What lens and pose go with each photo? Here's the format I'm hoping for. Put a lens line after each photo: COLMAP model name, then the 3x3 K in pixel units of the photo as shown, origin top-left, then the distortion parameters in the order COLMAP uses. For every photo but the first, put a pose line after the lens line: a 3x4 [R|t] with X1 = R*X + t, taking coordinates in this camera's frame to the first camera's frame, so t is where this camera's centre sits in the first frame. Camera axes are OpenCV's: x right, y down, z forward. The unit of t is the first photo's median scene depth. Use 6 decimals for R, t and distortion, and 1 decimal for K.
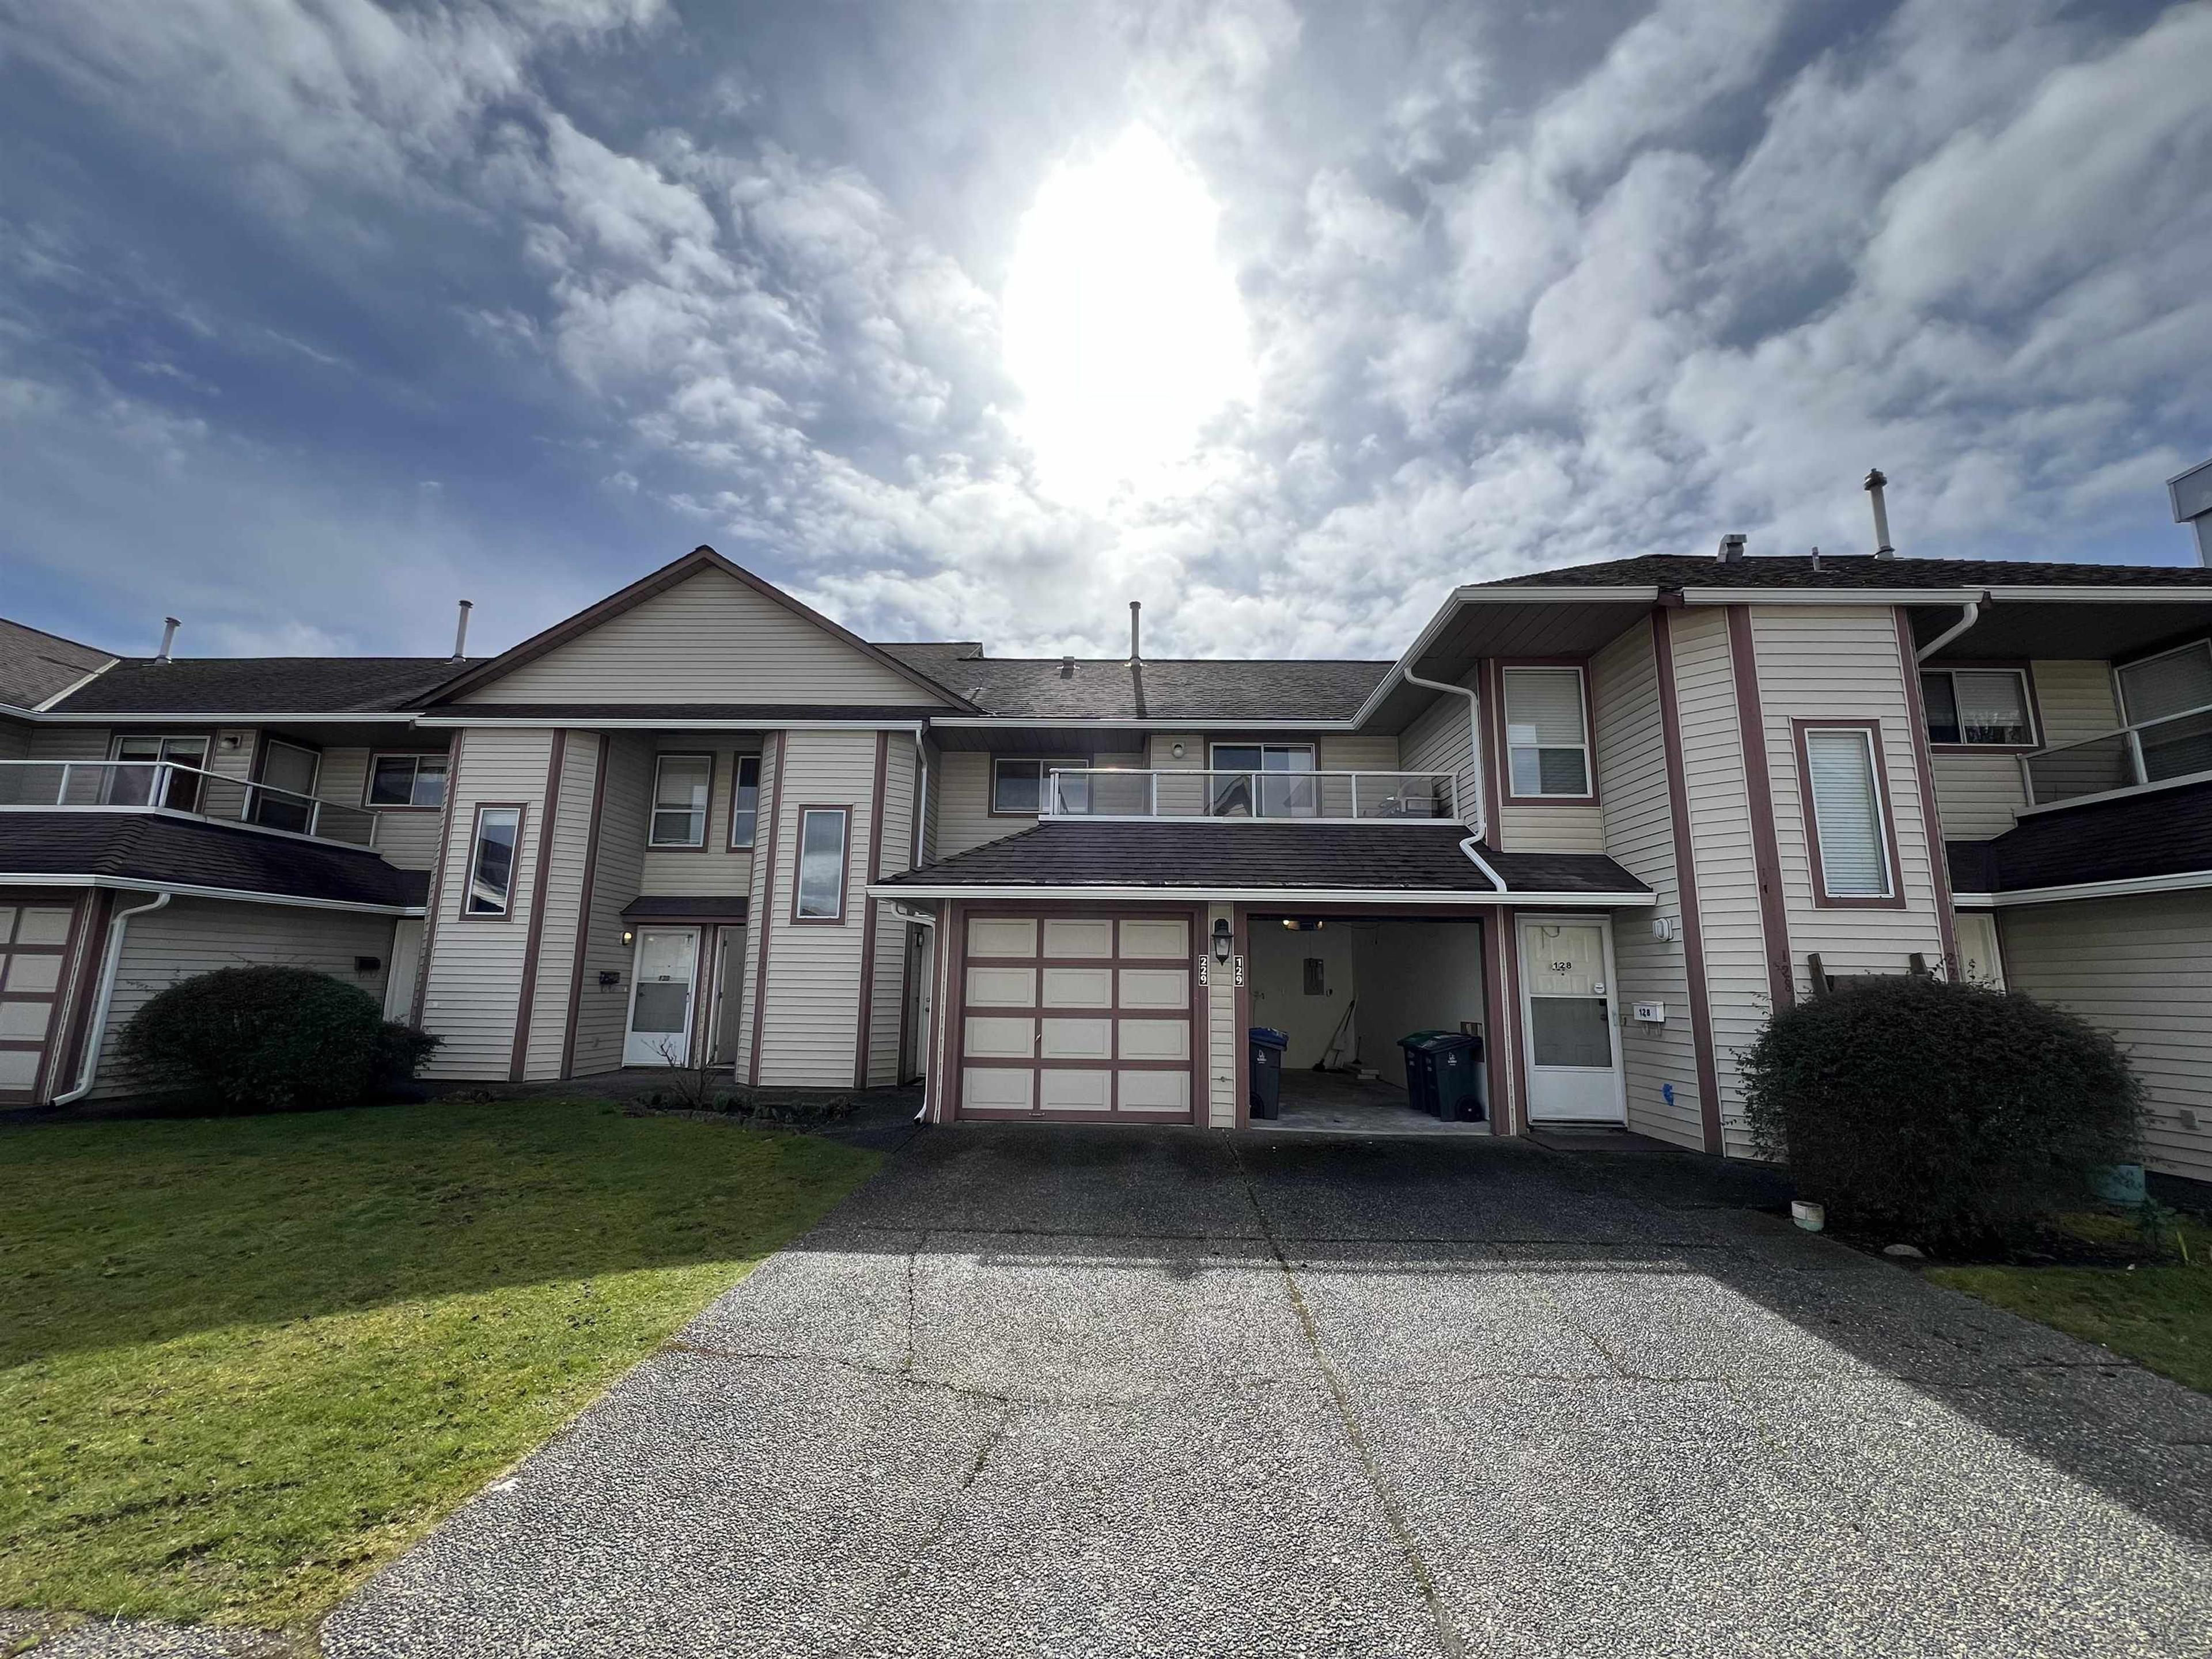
lens RADIAL K [[887.0, 0, 1107.6], [0, 887.0, 823.3], [0, 0, 1]] dist [0.001110, -0.000180]
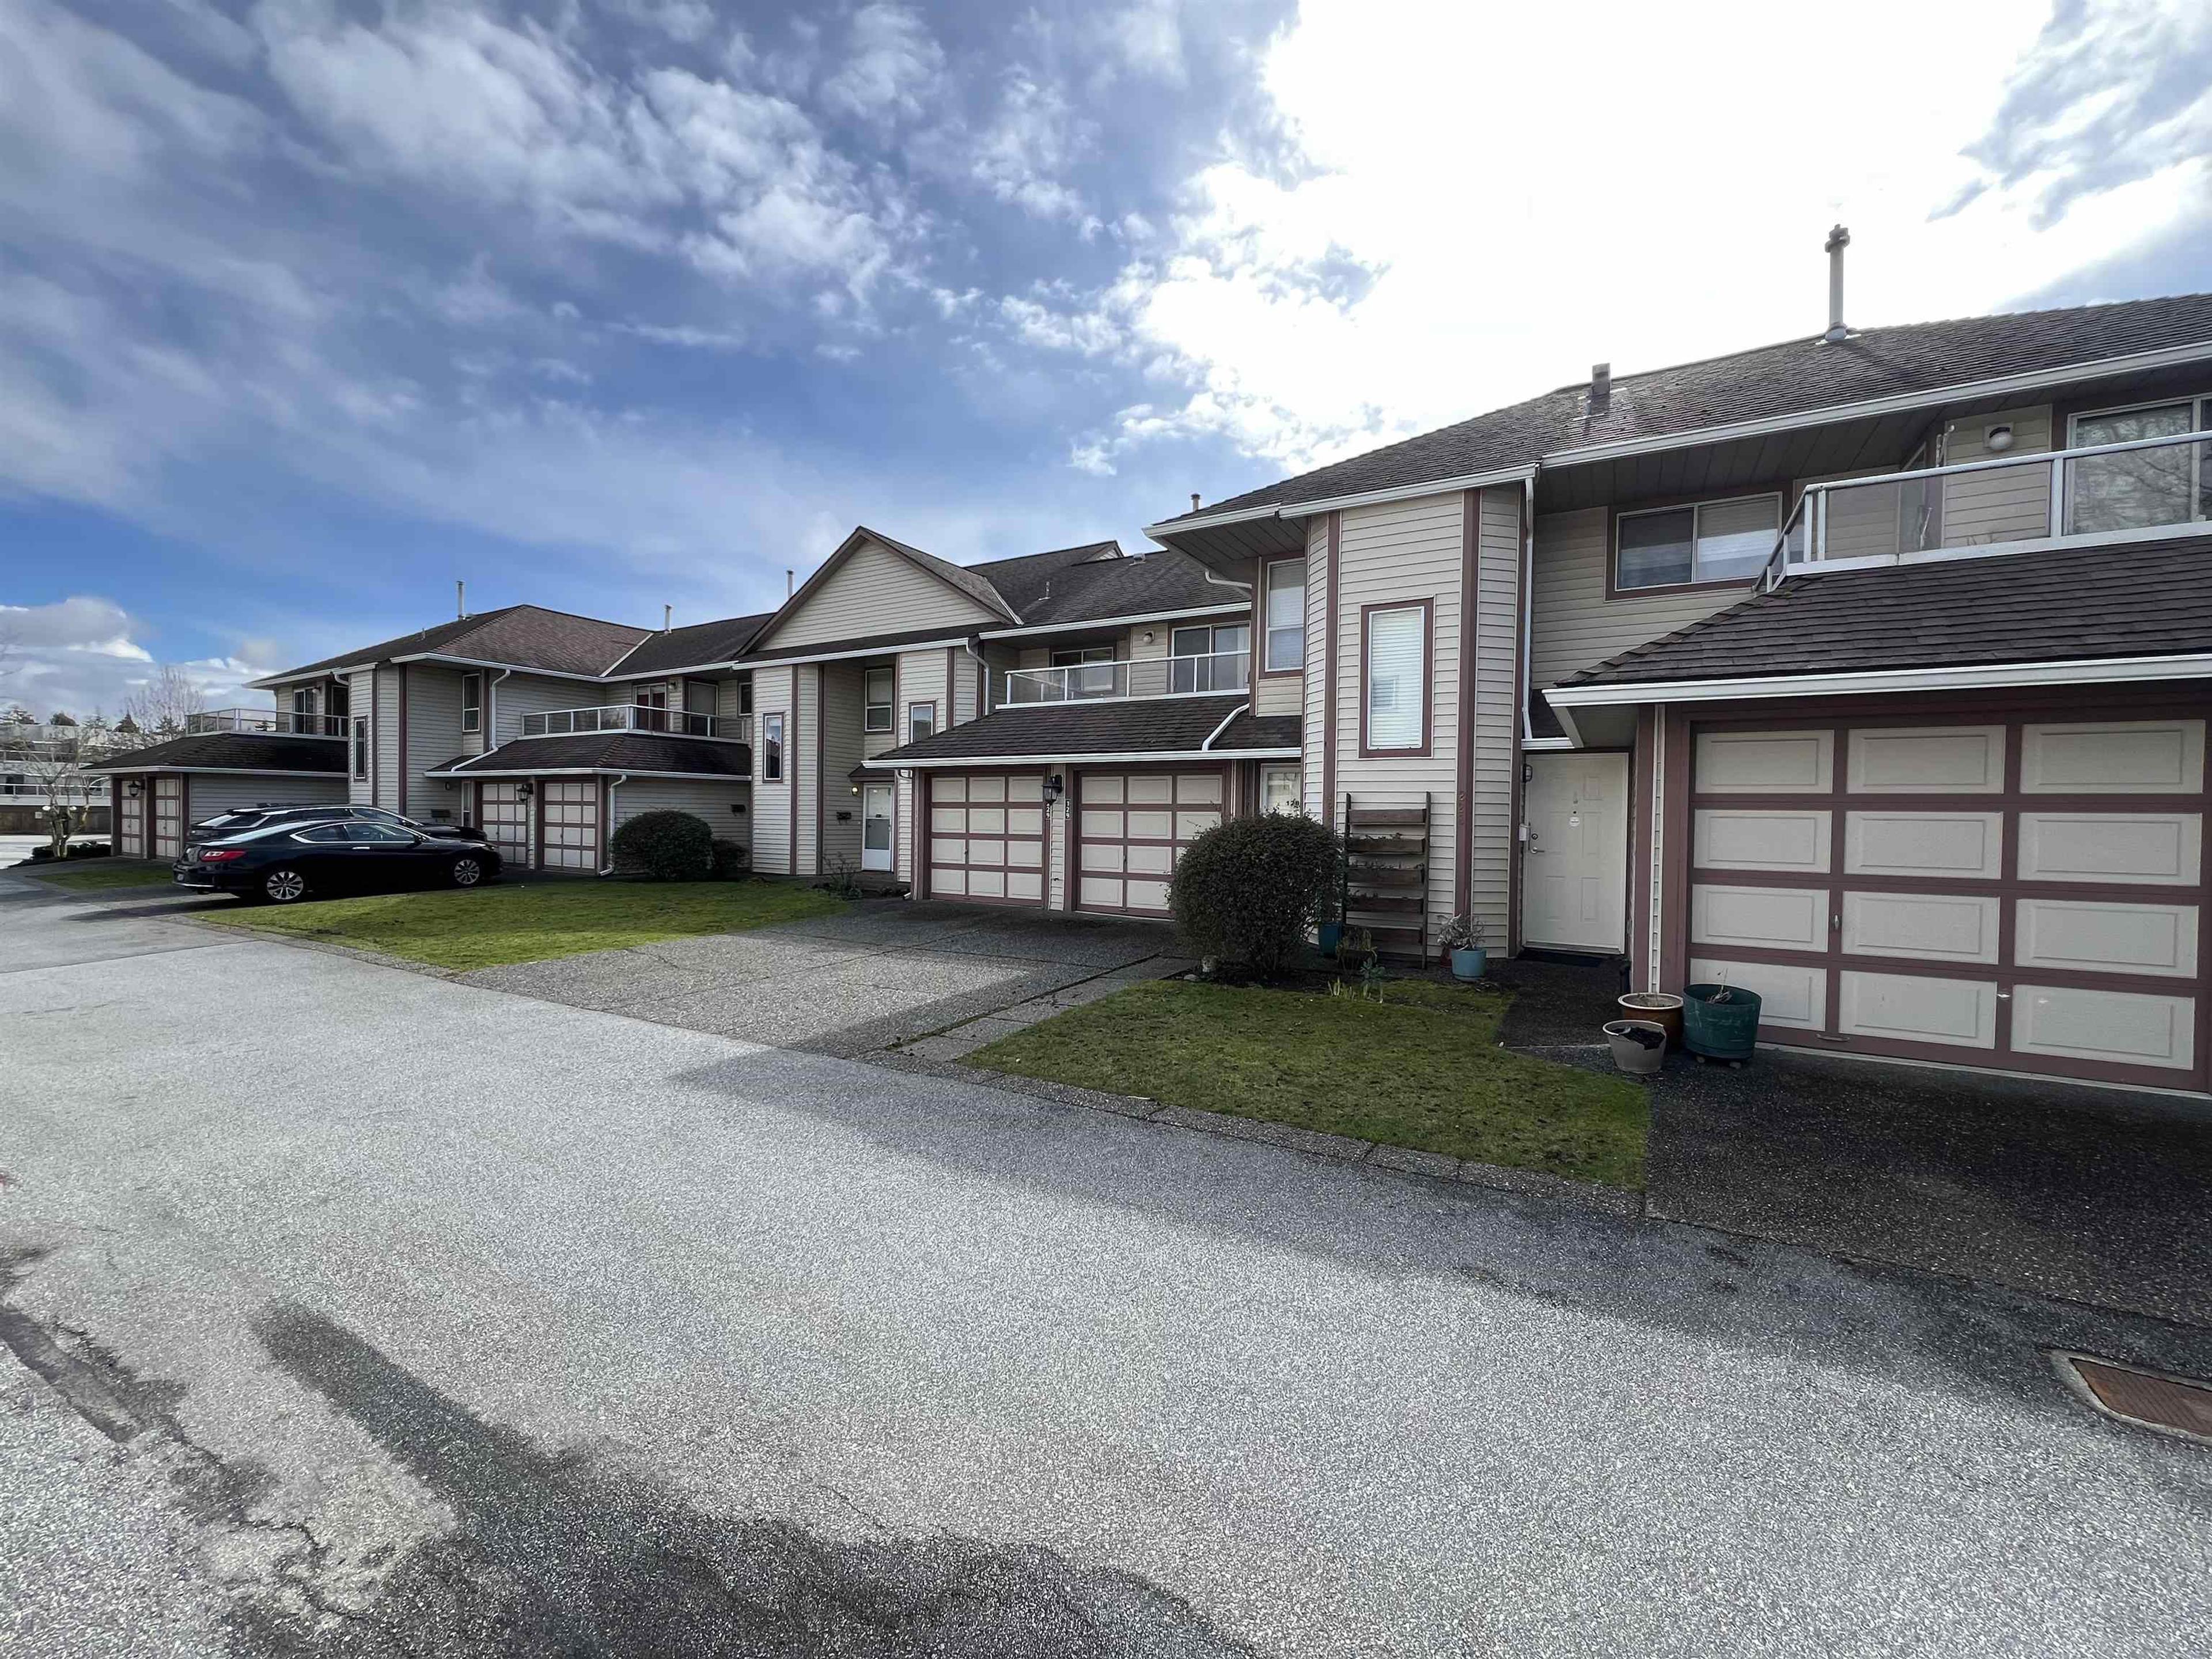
lens RADIAL K [[887.0, 0, 1111.8], [0, 887.0, 828.8], [0, 0, 1]] dist [0.001110, -0.000180]
pose [[0.878421, 0.002841, -0.477880, 0.868098], [0.086609, 0.982477, 0.165042, -0.037489], [0.469974, -0.186365, 0.862782, -0.234554]]
